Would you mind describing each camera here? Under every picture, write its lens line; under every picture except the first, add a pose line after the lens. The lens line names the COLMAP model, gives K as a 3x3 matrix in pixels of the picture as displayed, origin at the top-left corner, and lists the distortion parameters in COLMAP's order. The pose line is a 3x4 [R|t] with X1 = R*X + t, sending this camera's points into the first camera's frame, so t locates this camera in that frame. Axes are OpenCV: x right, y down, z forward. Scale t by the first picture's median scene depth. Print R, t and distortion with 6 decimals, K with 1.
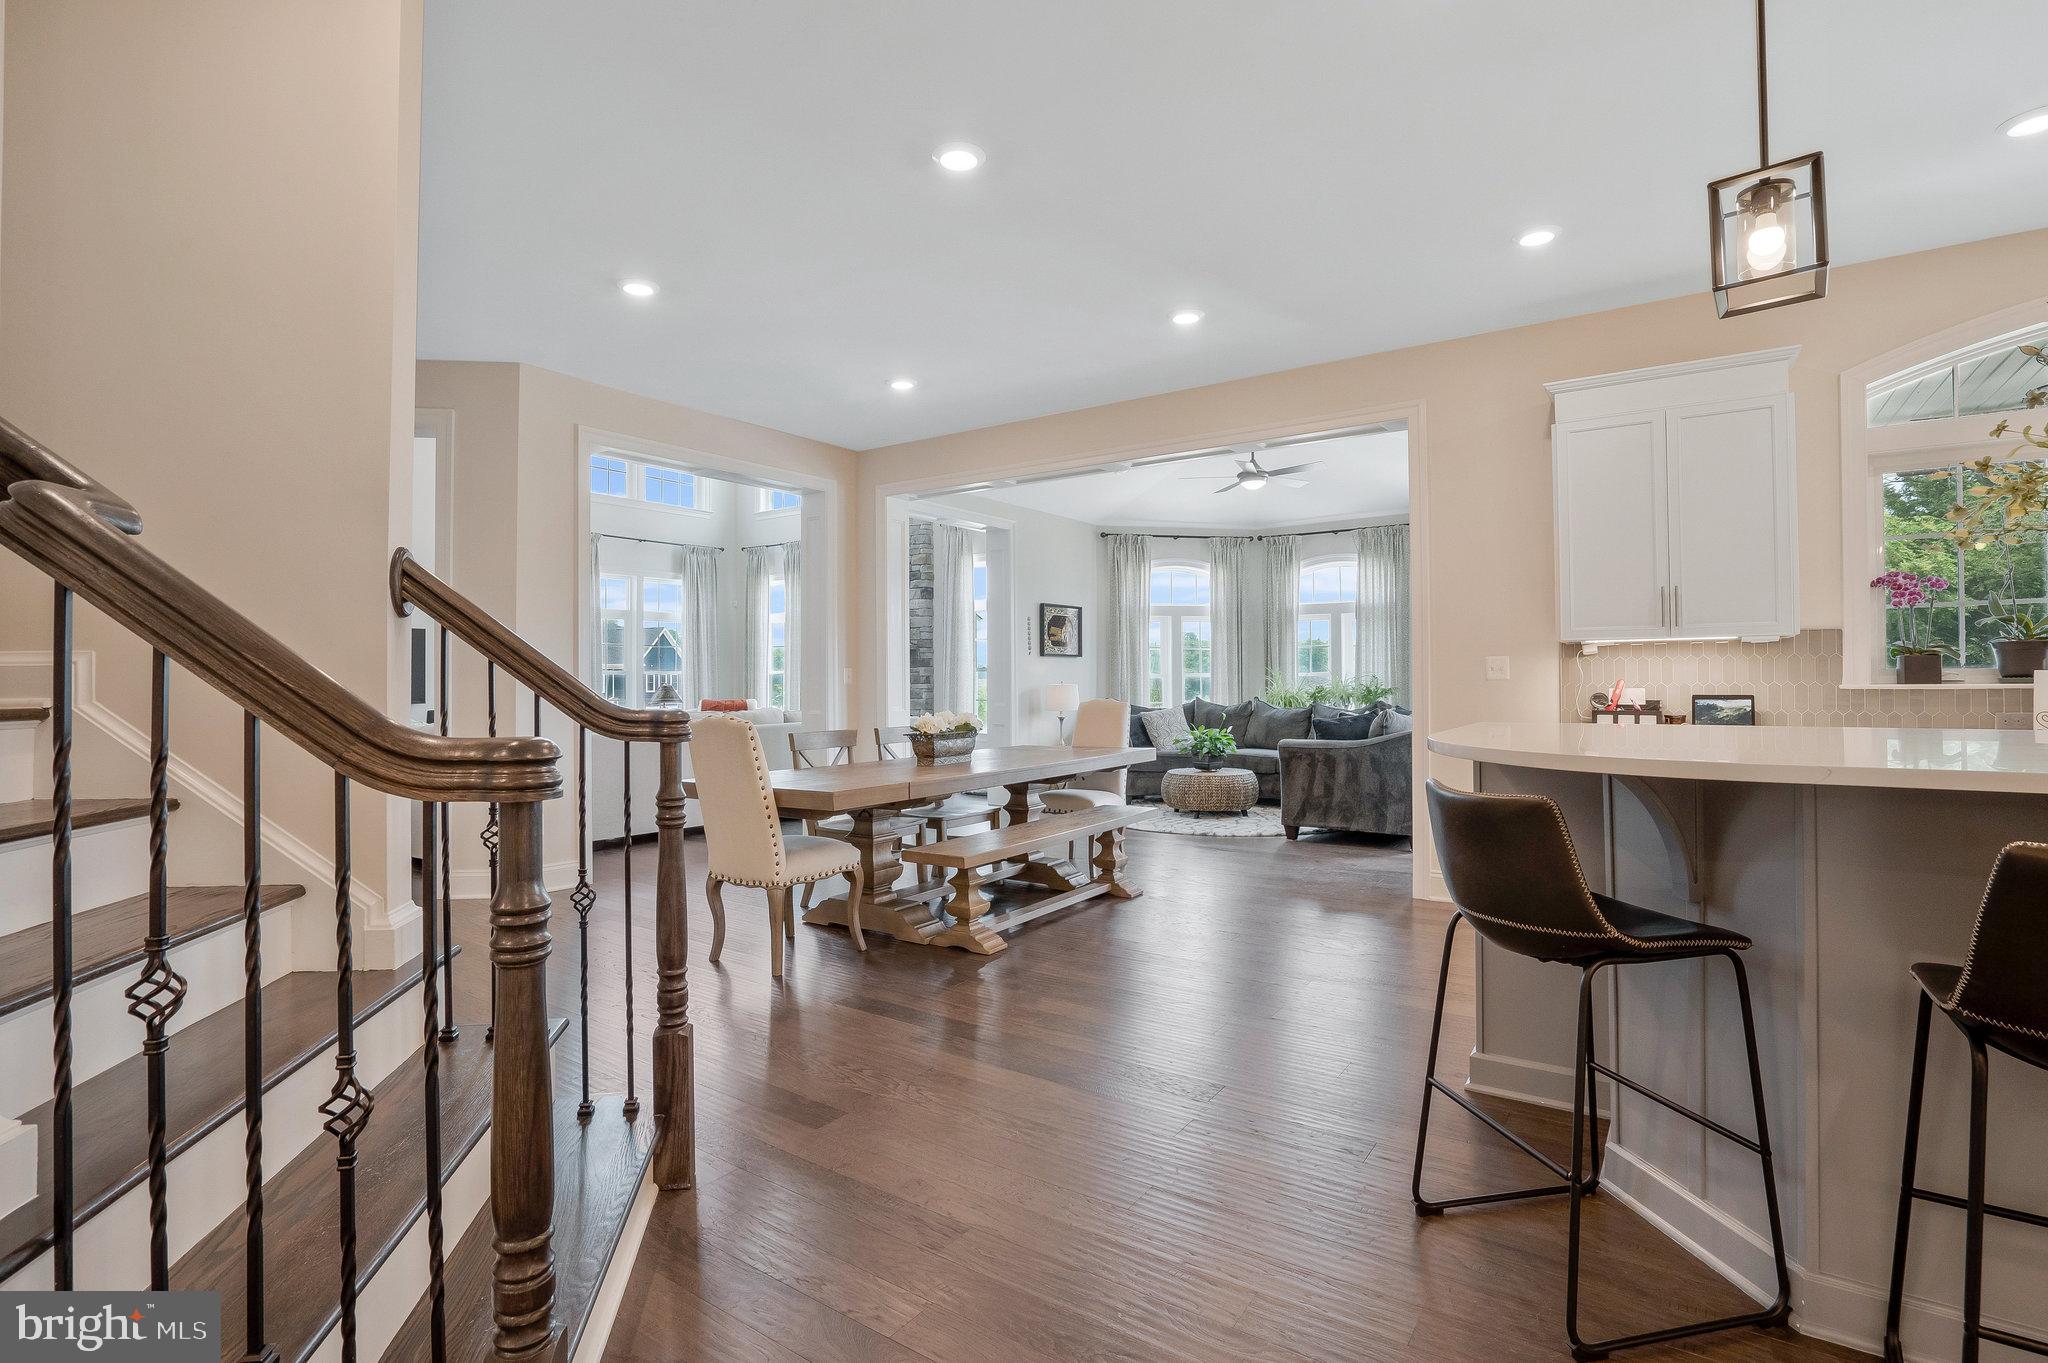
lens RADIAL K [[968.5, 0, 1018.3], [0, 968.5, 689.2], [0, 0, 1]] dist [-0.062994, 0.025291]
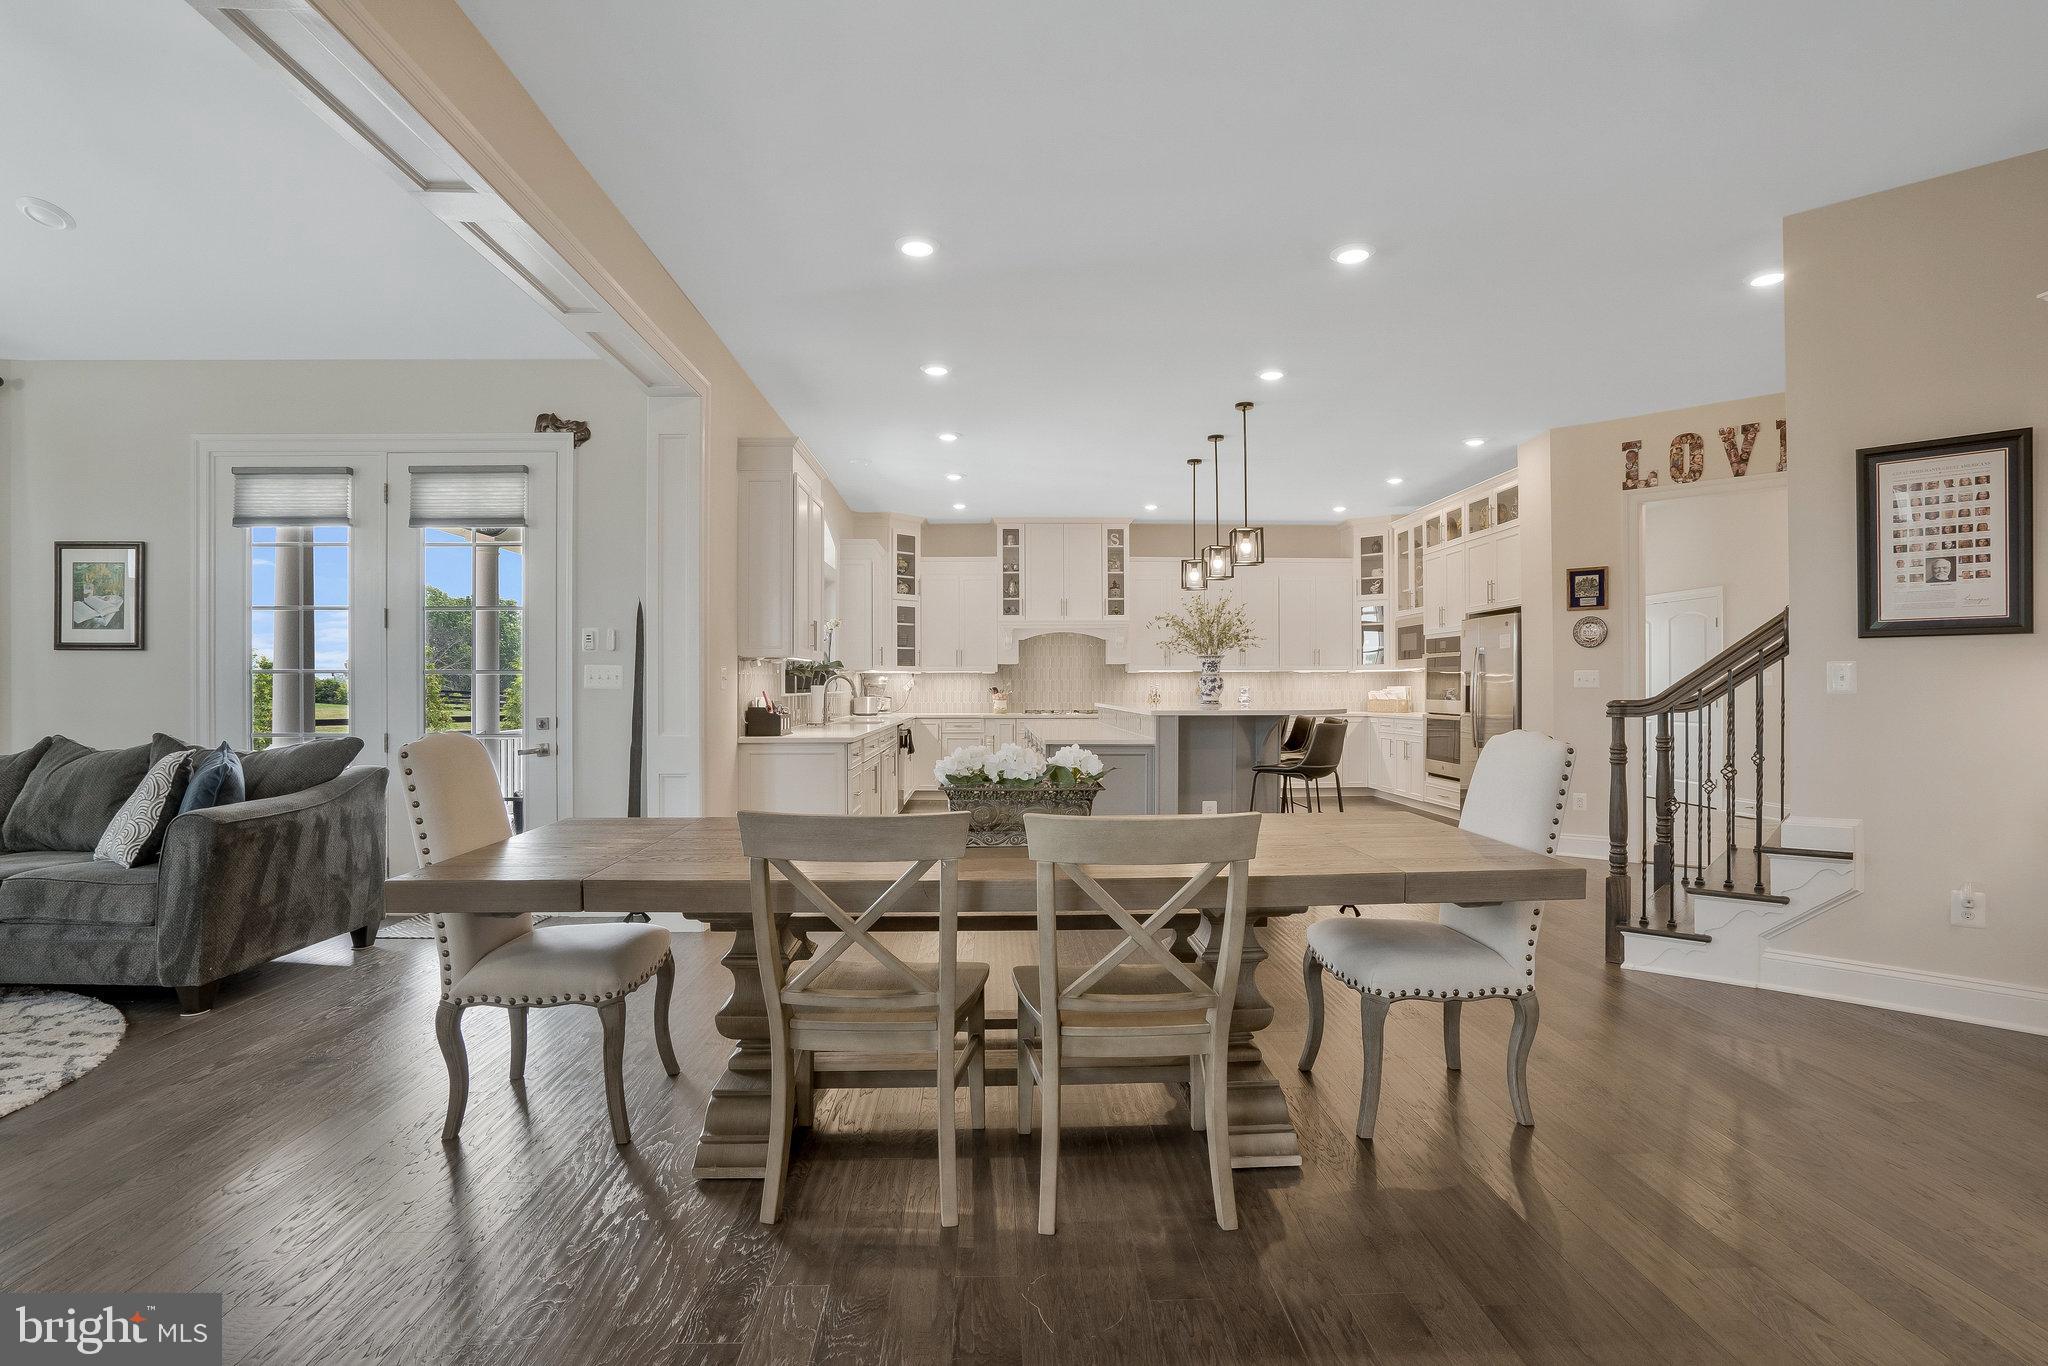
lens RADIAL K [[968.5, 0, 1018.3], [0, 968.5, 690.7], [0, 0, 1]] dist [-0.062994, 0.025291]
pose [[-0.599017, 0.005016, 0.800721, -0.543491], [0.011233, 0.999935, 0.002139, -0.007678], [-0.800657, 0.010276, -0.599034, 1.455641]]
